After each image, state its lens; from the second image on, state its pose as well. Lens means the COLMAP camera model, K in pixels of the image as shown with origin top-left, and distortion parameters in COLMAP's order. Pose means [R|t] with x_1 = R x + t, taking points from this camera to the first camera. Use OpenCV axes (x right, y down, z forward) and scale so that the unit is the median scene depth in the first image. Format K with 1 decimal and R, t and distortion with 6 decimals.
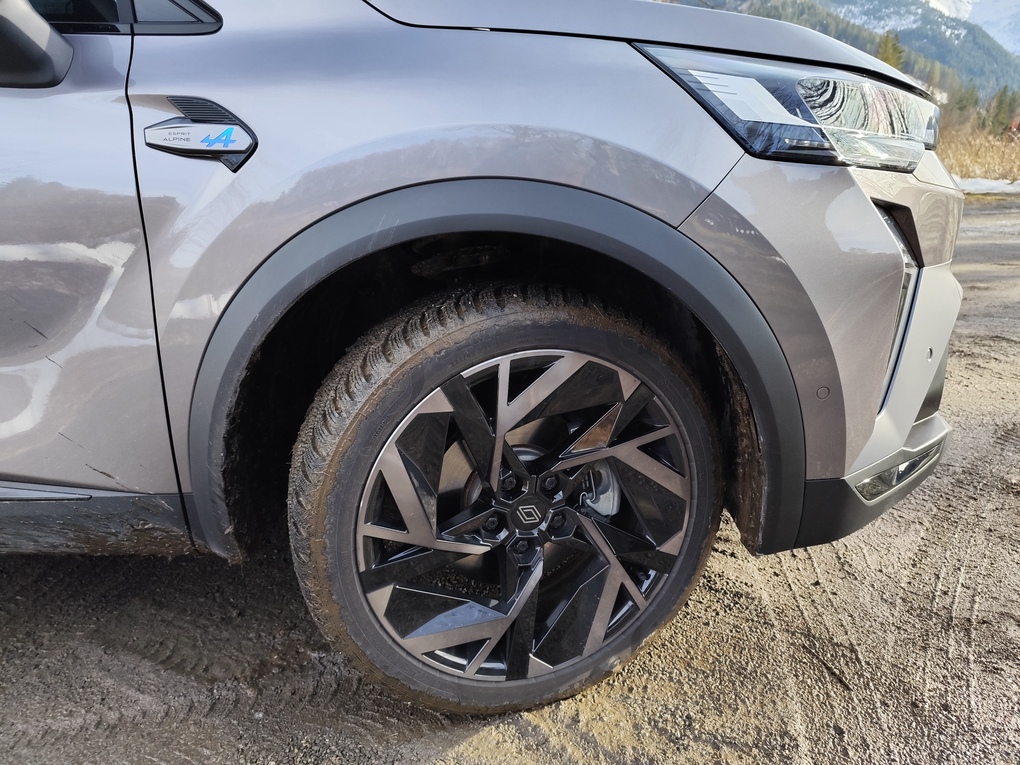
lens RADIAL K [[717.7, 0, 507.1], [0, 717.7, 388.1], [0, 0, 1]] dist [0.043104, -0.045962]
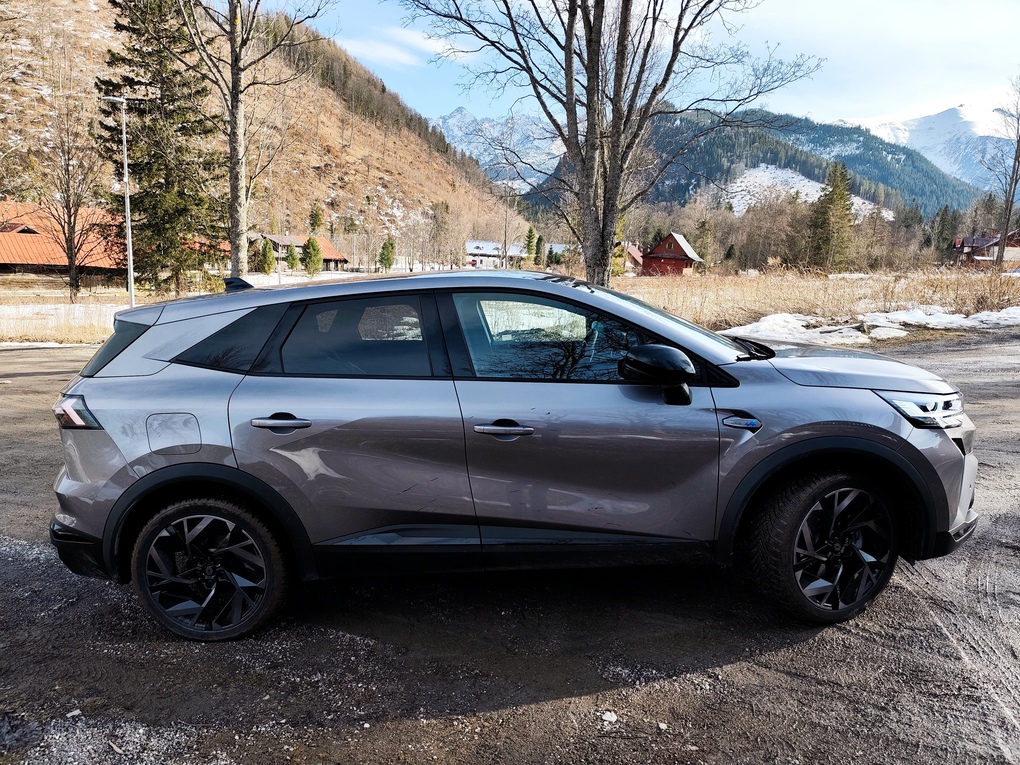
lens RADIAL K [[717.7, 0, 507.1], [0, 717.7, 388.1], [0, 0, 1]] dist [0.043104, -0.045962]
pose [[0.999358, -0.008628, 0.034782, -1.347817], [0.013584, 0.989355, -0.144885, -0.044255], [-0.033162, 0.145265, 0.988837, -1.824143]]
